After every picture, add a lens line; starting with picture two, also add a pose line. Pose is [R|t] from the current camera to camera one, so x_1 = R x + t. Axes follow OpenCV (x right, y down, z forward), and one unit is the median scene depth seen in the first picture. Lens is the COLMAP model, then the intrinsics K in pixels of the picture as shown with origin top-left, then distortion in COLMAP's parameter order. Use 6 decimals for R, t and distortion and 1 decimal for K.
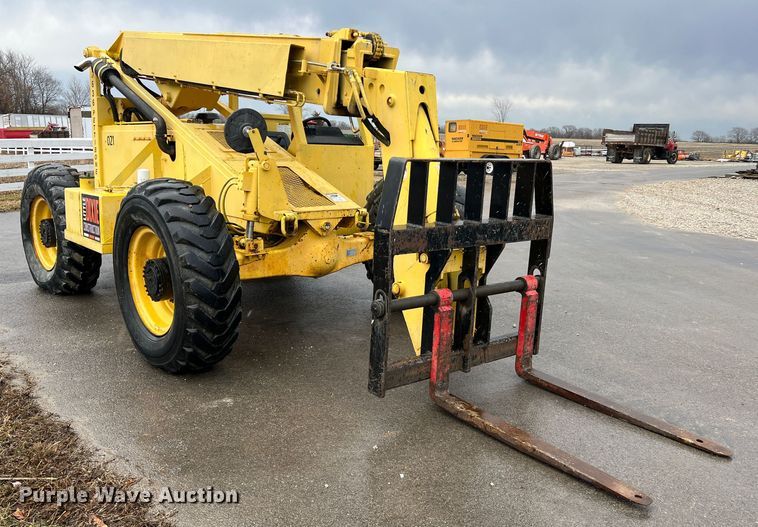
lens RADIAL K [[658.8, 0, 376.1], [0, 658.8, 263.5], [0, 0, 1]] dist [0.008965, -0.001293]
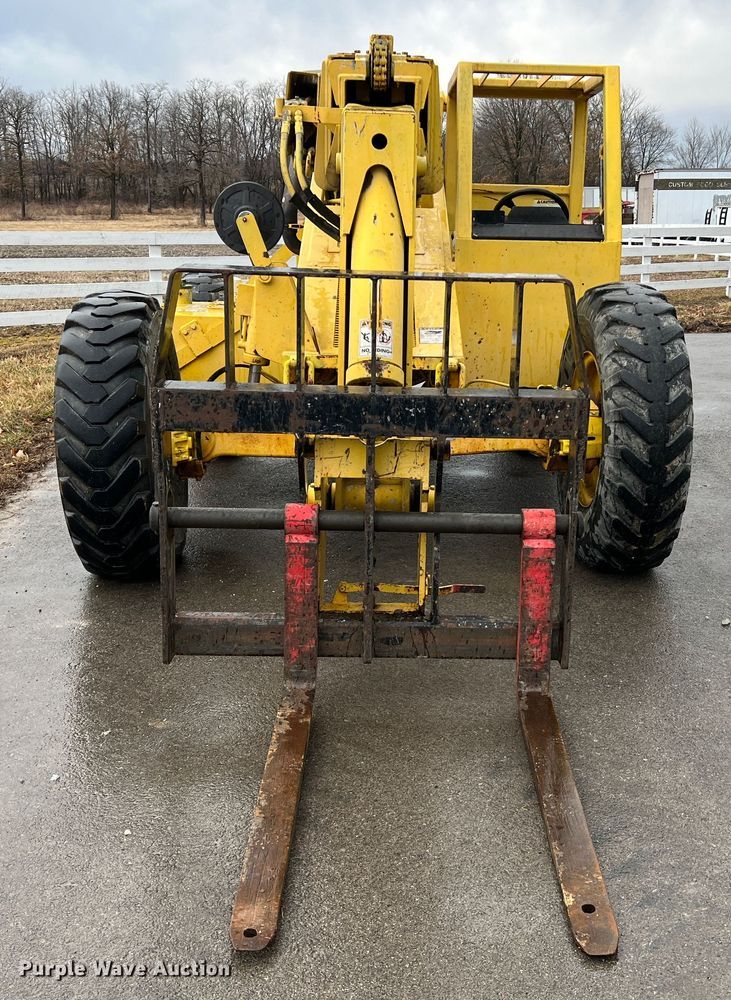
lens RADIAL K [[1134.5, 0, 373.1], [0, 1134.5, 505.1], [0, 0, 1]] dist [0.076303, 0.000000]
pose [[0.786710, 0.144823, -0.600095, 0.656306], [-0.112705, 0.989450, 0.091035, -0.049721], [0.606947, -0.003984, 0.794732, 0.233888]]
